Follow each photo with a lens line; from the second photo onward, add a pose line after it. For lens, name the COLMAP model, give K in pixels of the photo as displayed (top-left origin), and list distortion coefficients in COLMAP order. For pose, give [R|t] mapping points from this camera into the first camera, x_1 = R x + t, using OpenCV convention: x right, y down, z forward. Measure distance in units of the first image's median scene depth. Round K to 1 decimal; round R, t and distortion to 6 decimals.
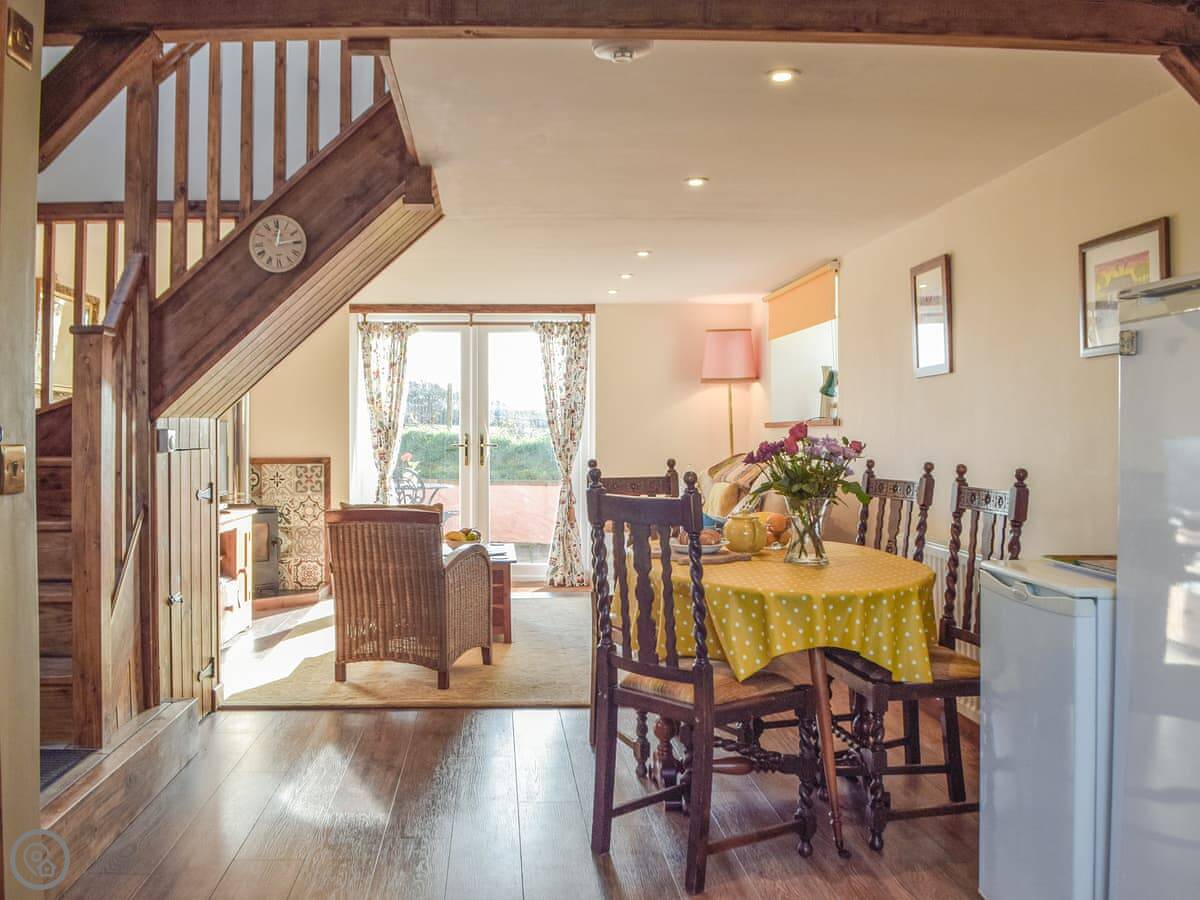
lens RADIAL K [[1163.2, 0, 534.1], [0, 1163.2, 408.4], [0, 0, 1]] dist [-0.039202, 0.000000]
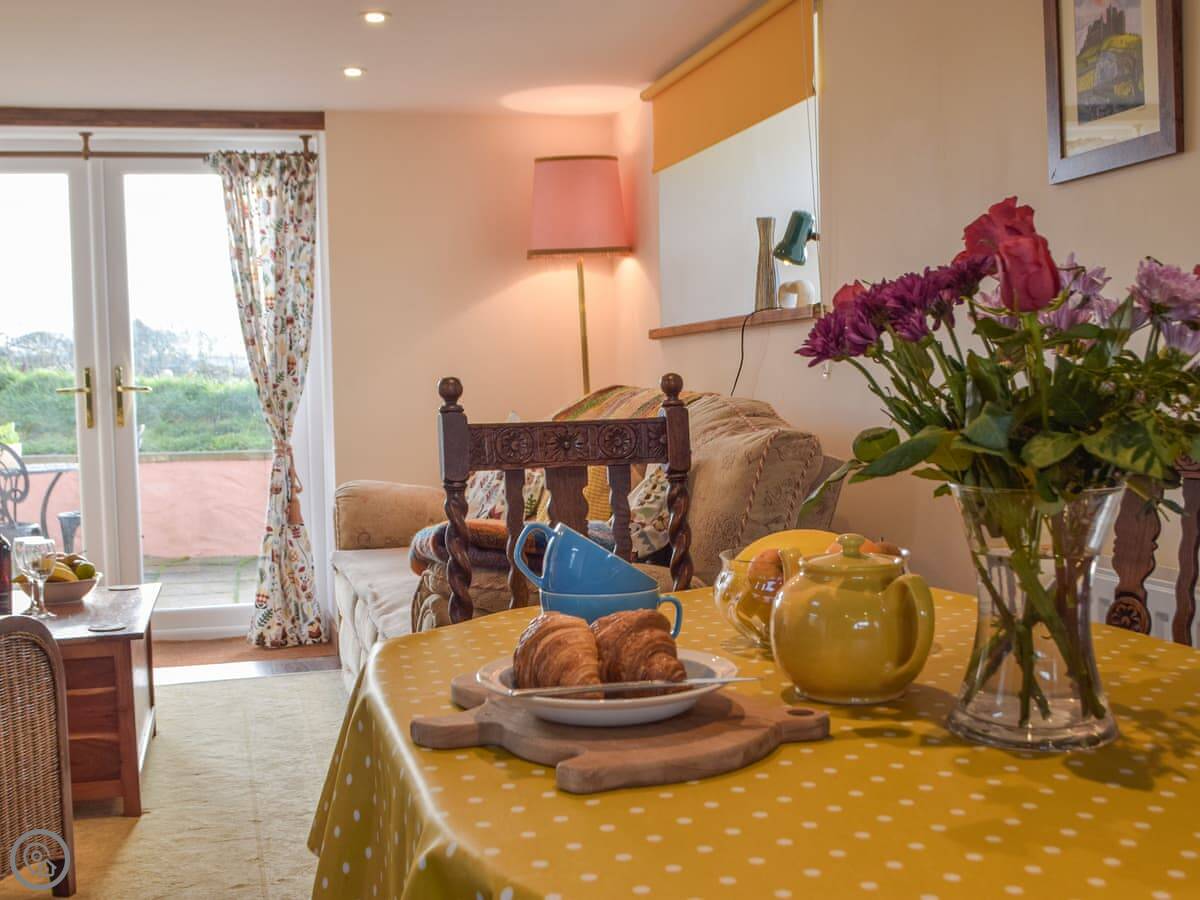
lens RADIAL K [[1503.9, 0, 609.8], [0, 1503.9, 458.9], [0, 0, 1]] dist [-0.021441, 0.000000]
pose [[0.977066, -0.035680, 0.209926, 0.031206], [0.020648, 0.997091, 0.073366, 0.019492], [-0.211933, -0.067349, 0.974961, 0.307124]]
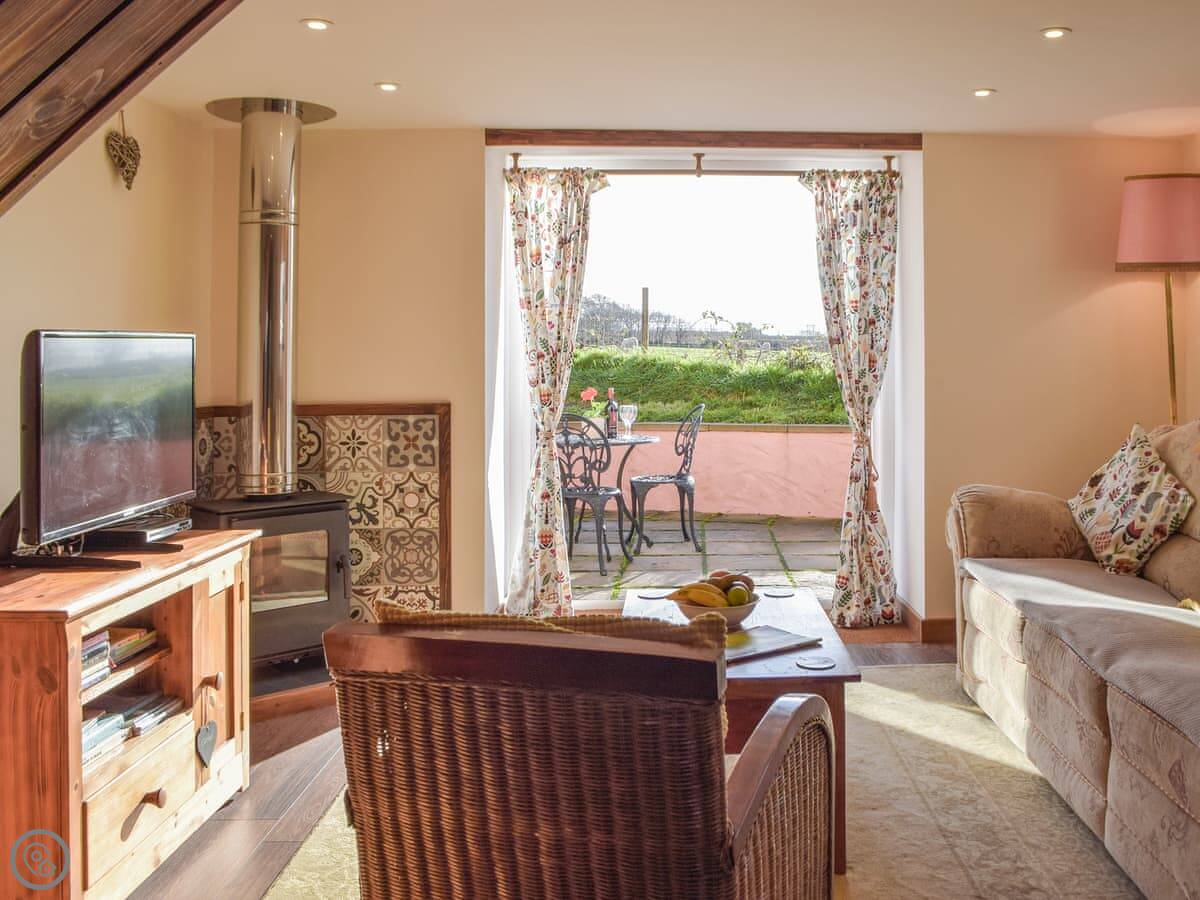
lens RADIAL K [[1146.9, 0, 744.1], [0, 1146.9, 308.1], [0, 0, 1]] dist [-0.056659, 0.000000]
pose [[0.999539, 0.002058, 0.030293, -0.051984], [-0.001526, 0.999844, -0.017602, 0.005955], [-0.030324, 0.017548, 0.999386, 0.451221]]
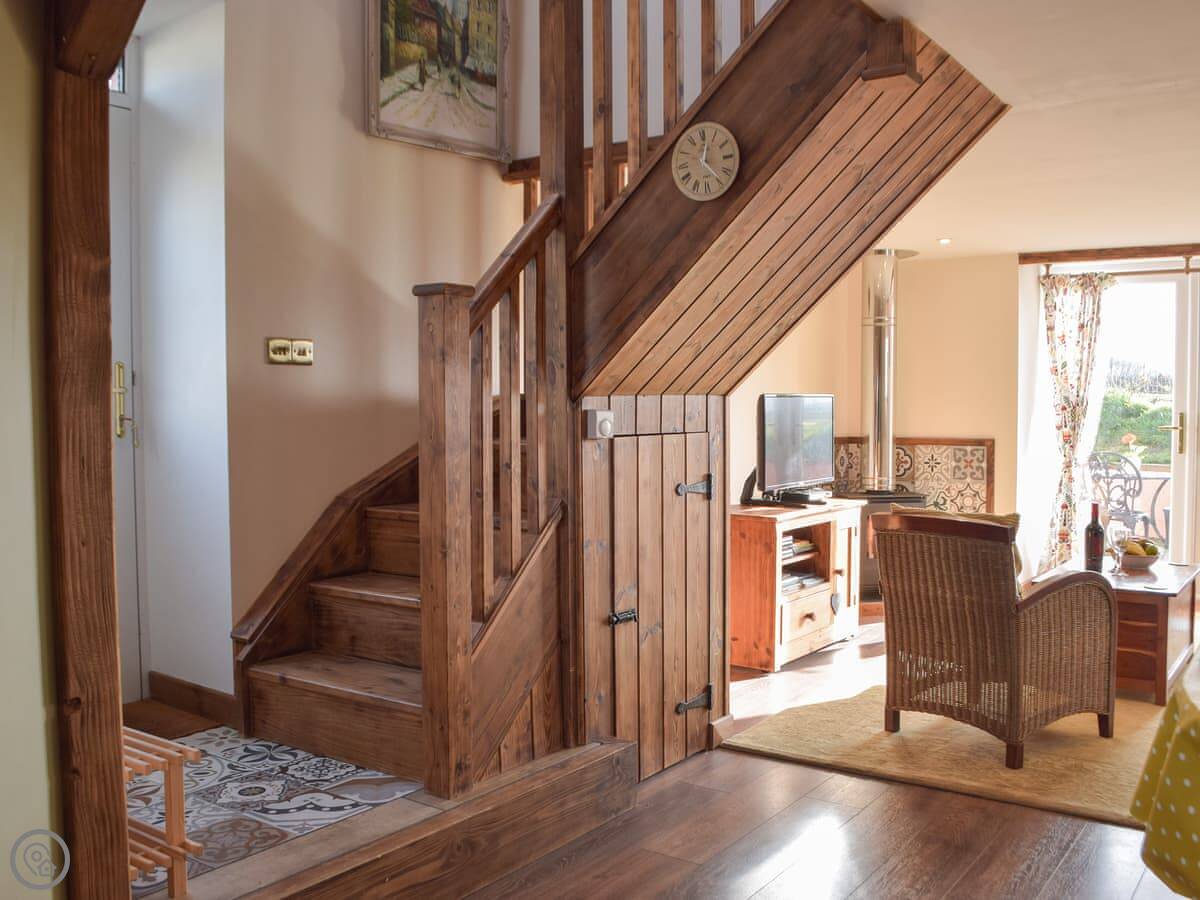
lens RADIAL K [[1126.2, 0, 604.2], [0, 1126.2, 447.9], [0, 0, 1]] dist [-0.082523, 0.000000]
pose [[0.801771, 0.030017, -0.596876, 0.079070], [0.006765, 0.998218, 0.059289, -0.001243], [0.597592, -0.051574, 0.800140, 0.189131]]
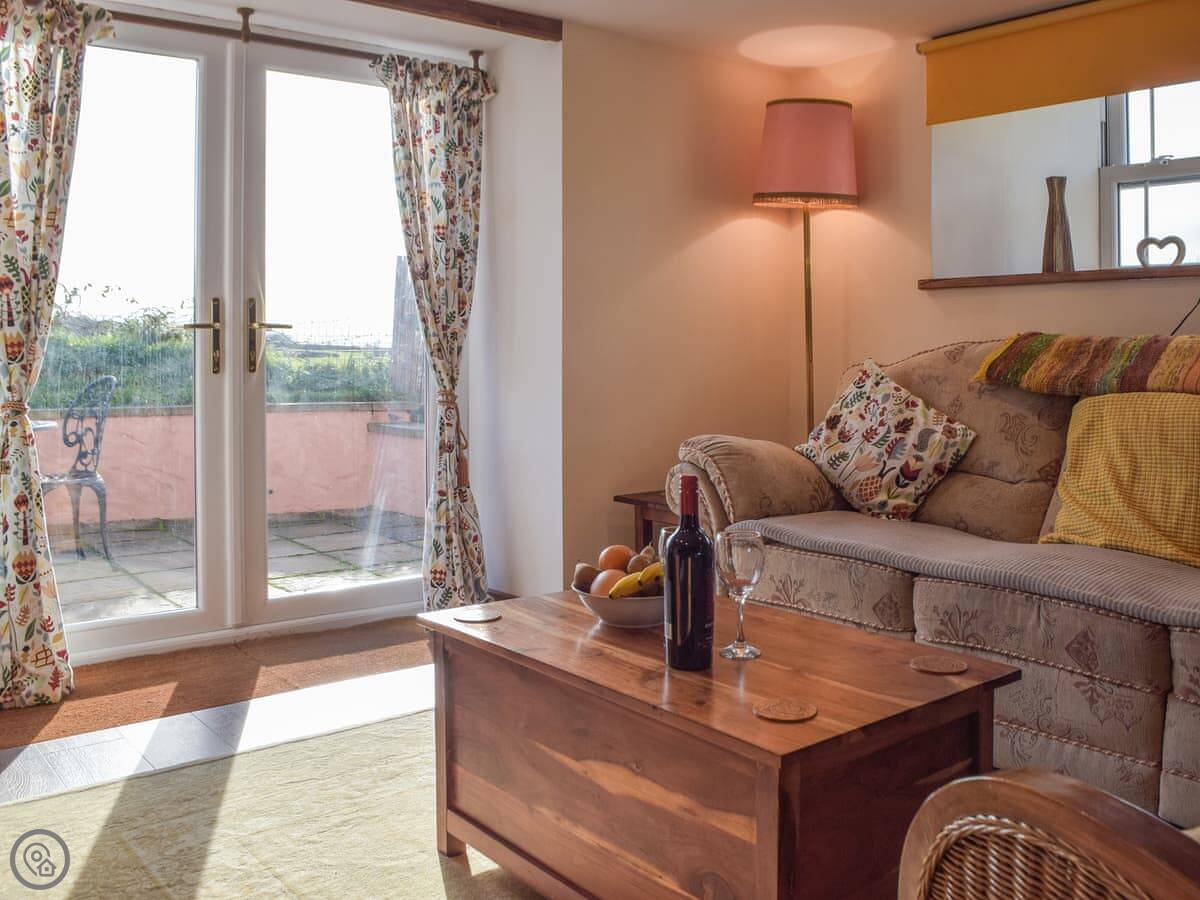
lens RADIAL K [[1132.0, 0, 662.1], [0, 1132.0, 320.0], [0, 0, 1]] dist [-0.054832, 0.000000]
pose [[0.778555, 0.009727, 0.627501, -0.202844], [-0.010038, 0.999945, -0.003045, 0.031867], [-0.627496, -0.003929, 0.778610, 0.627978]]
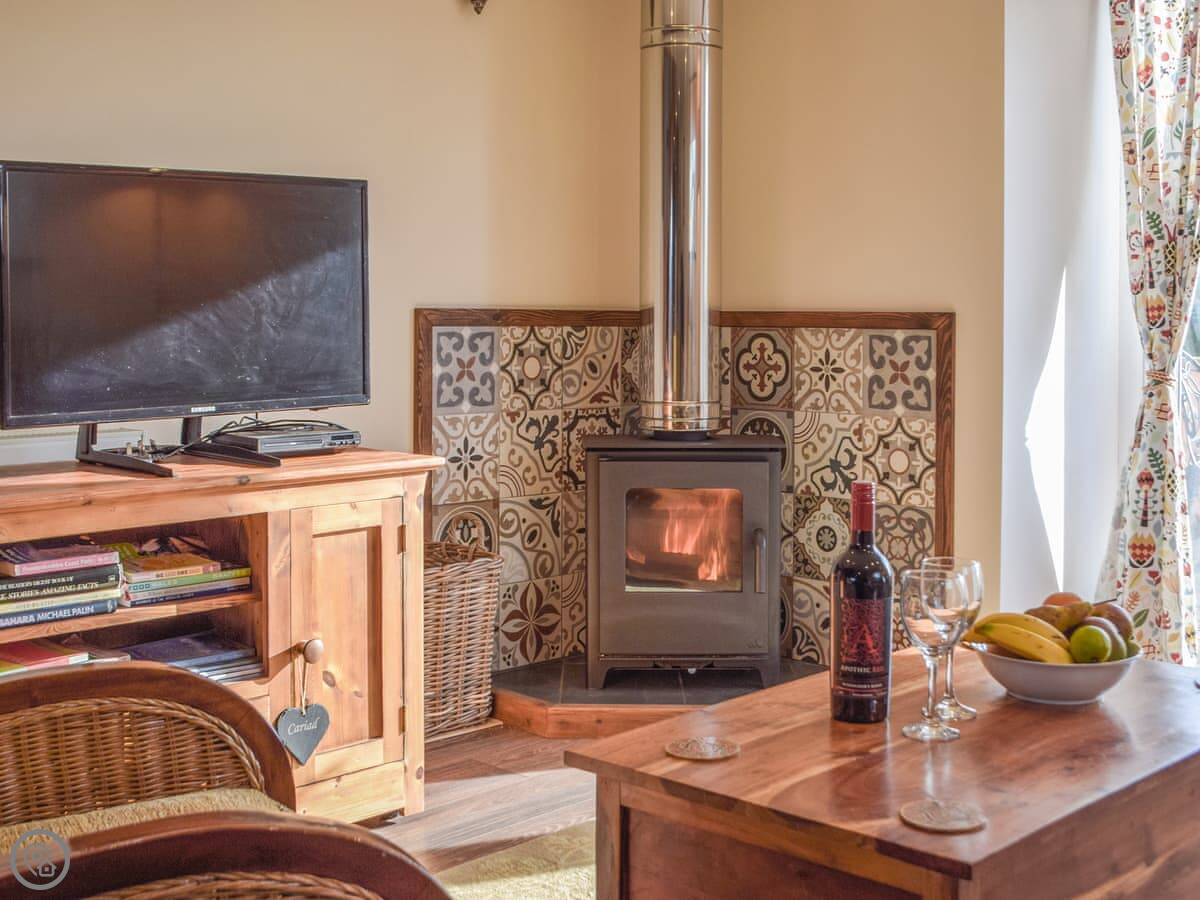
lens RADIAL K [[1565.6, 0, 642.2], [0, 1565.6, 317.7], [0, 0, 1]] dist [-0.018281, 0.000000]
pose [[0.714388, 0.017332, -0.699536, 0.085713], [0.001909, 0.999641, 0.026717, 0.030966], [0.699748, -0.020422, 0.714098, 0.601885]]
